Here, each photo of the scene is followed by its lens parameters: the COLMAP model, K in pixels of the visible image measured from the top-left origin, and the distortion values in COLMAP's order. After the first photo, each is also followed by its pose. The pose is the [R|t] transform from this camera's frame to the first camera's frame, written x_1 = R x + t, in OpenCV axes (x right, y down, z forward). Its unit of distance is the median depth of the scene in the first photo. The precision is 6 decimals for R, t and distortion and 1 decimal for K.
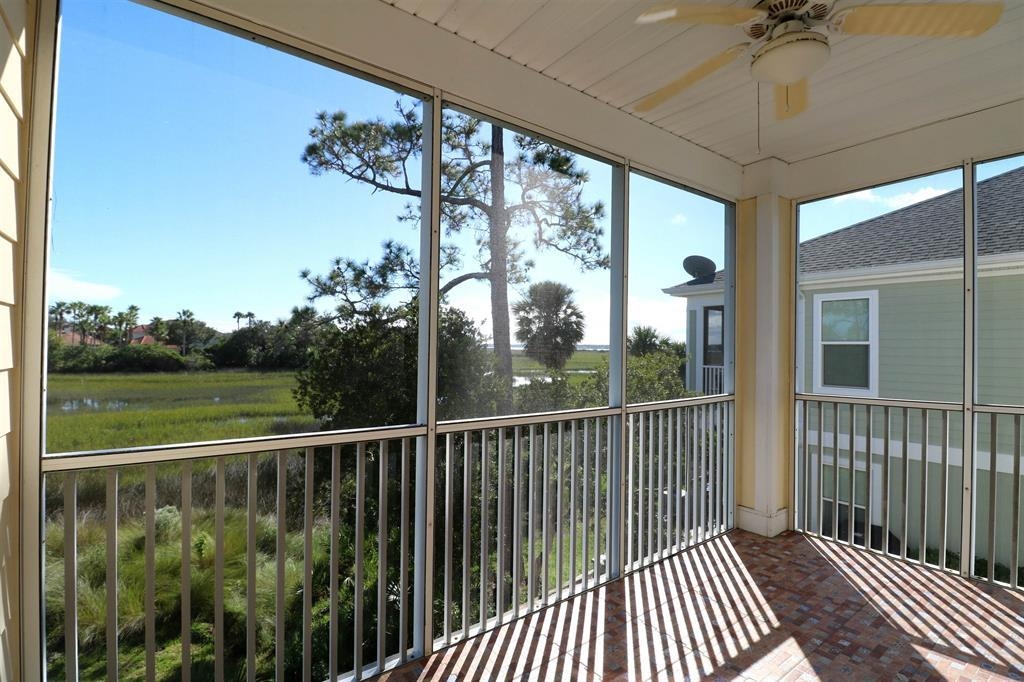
lens RADIAL K [[473.7, 0, 509.9], [0, 473.7, 343.7], [0, 0, 1]] dist [-0.009819, -0.004280]
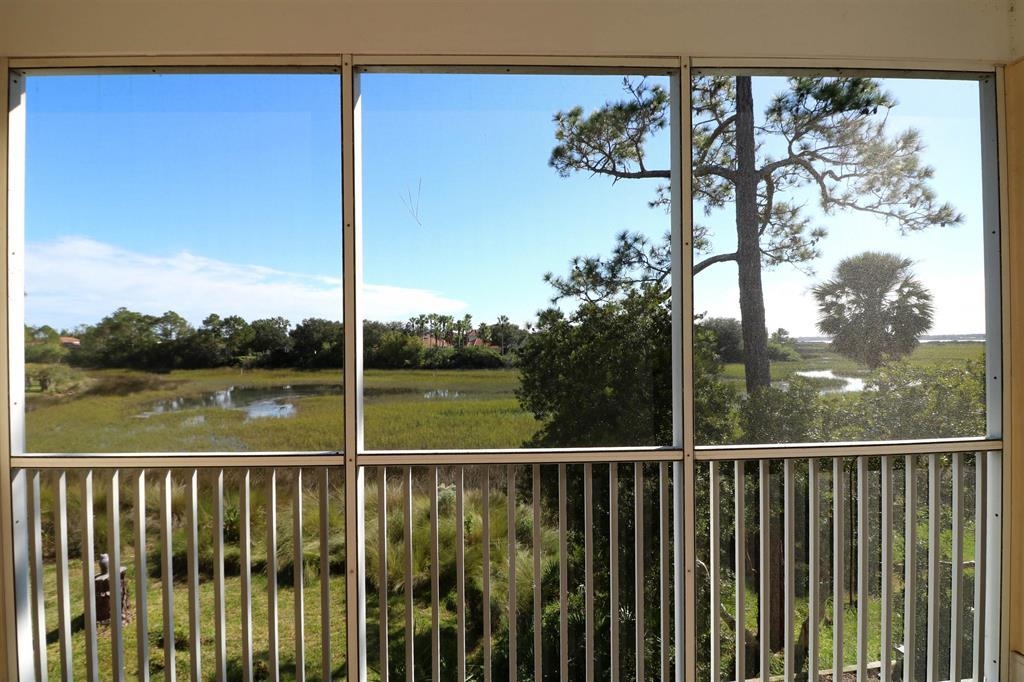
lens RADIAL K [[491.6, 0, 510.0], [0, 491.6, 347.0], [0, 0, 1]] dist [-0.005288, -0.004759]
pose [[0.823203, -0.018137, -0.567458, 0.083852], [0.025974, 0.999646, 0.005730, -0.003068], [0.567153, -0.019456, 0.823383, 0.063179]]
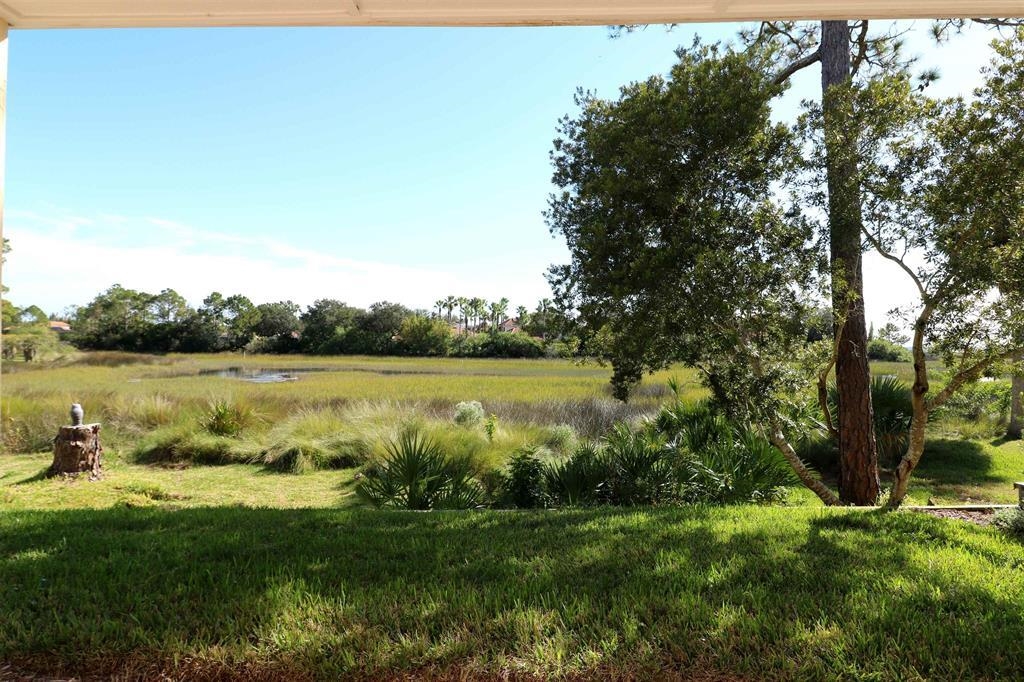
lens RADIAL K [[581.0, 0, 512.9], [0, 581.0, 342.3], [0, 0, 1]] dist [-0.002545, 0.001431]
pose [[0.781486, -0.009428, -0.623852, 0.094321], [0.004866, 0.999948, -0.009017, 0.198802], [0.623904, 0.004011, 0.781491, 0.072063]]
